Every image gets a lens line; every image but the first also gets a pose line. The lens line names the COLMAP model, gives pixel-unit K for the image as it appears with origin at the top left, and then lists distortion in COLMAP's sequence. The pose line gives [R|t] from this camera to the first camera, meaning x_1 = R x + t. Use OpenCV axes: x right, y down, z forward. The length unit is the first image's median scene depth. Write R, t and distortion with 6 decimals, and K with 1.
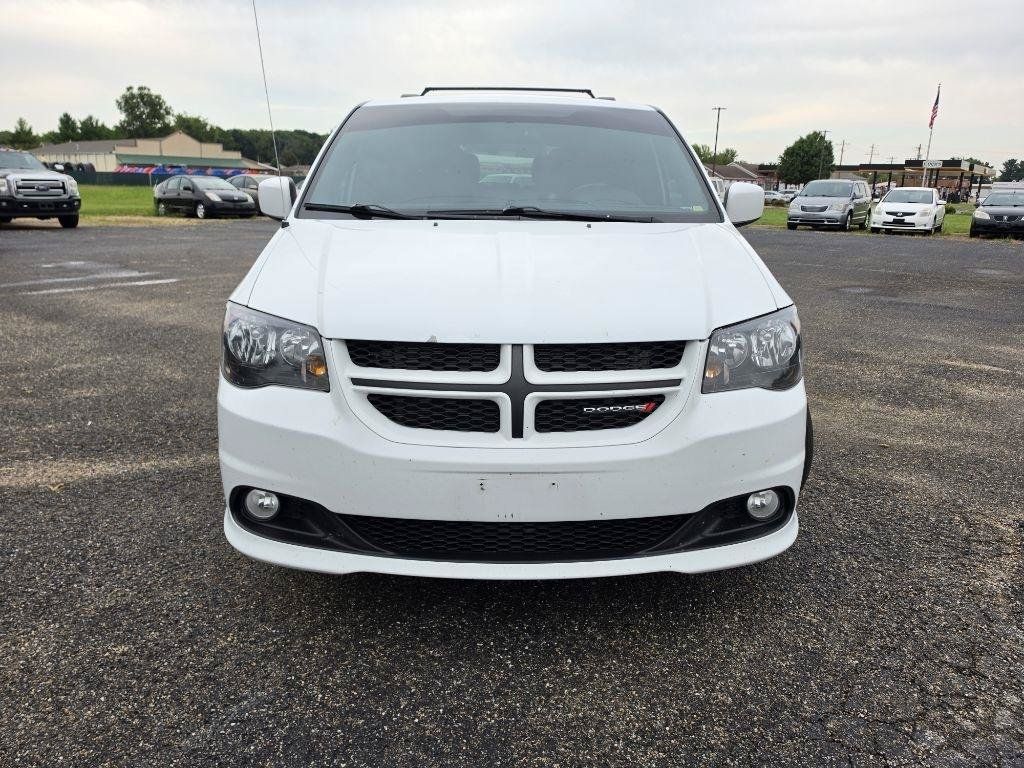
lens RADIAL K [[714.1, 0, 521.8], [0, 714.1, 383.5], [0, 0, 1]] dist [0.063872, -0.092323]
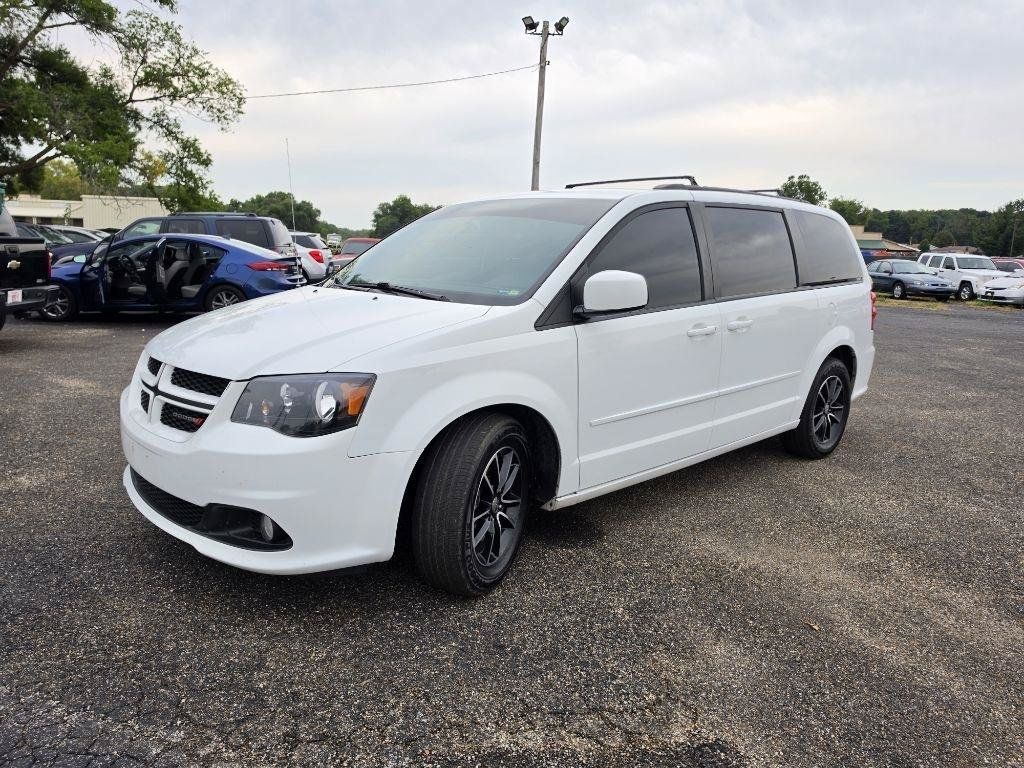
lens RADIAL K [[714.1, 0, 521.8], [0, 714.1, 383.5], [0, 0, 1]] dist [0.063872, -0.092323]
pose [[0.671278, 0.141121, -0.727647, 1.182999], [-0.216738, 0.976172, -0.010628, -0.117403], [0.708809, 0.164843, 0.685869, 0.349587]]
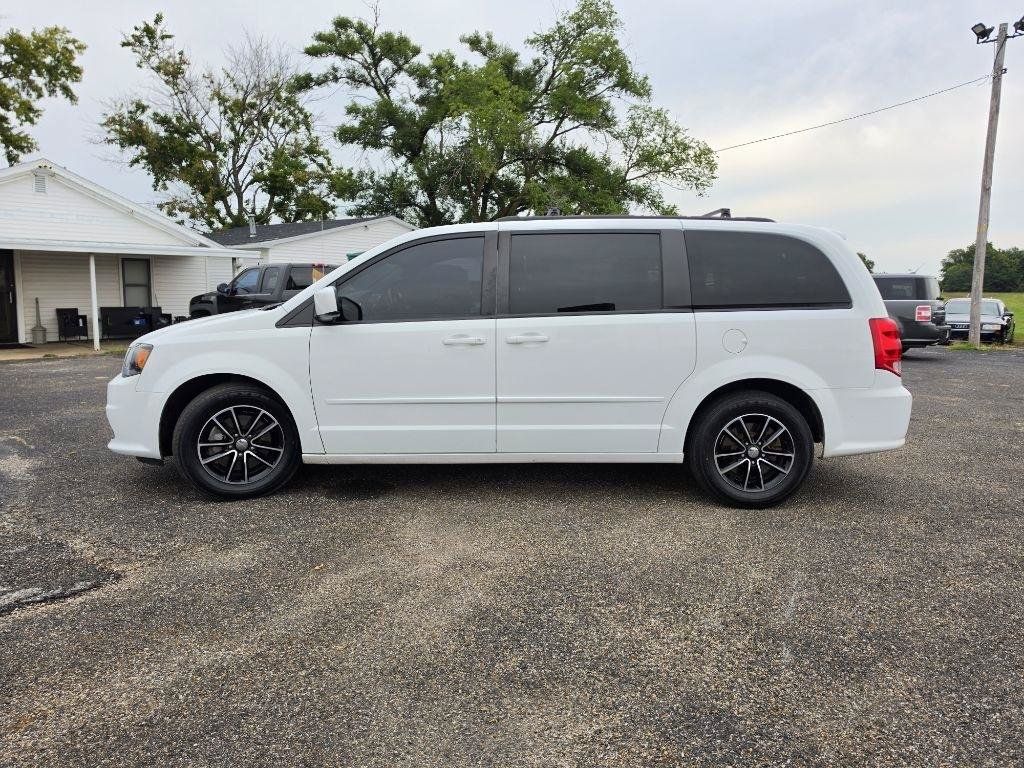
lens RADIAL K [[726.5, 0, 512.0], [0, 726.5, 384.0], [0, 0, 1]] dist [-0.004295, -0.009204]
pose [[-0.032940, 0.105924, -0.993828, 2.014390], [-0.273213, 0.955540, 0.110899, -0.432470], [0.961390, 0.275179, -0.002536, 1.713980]]
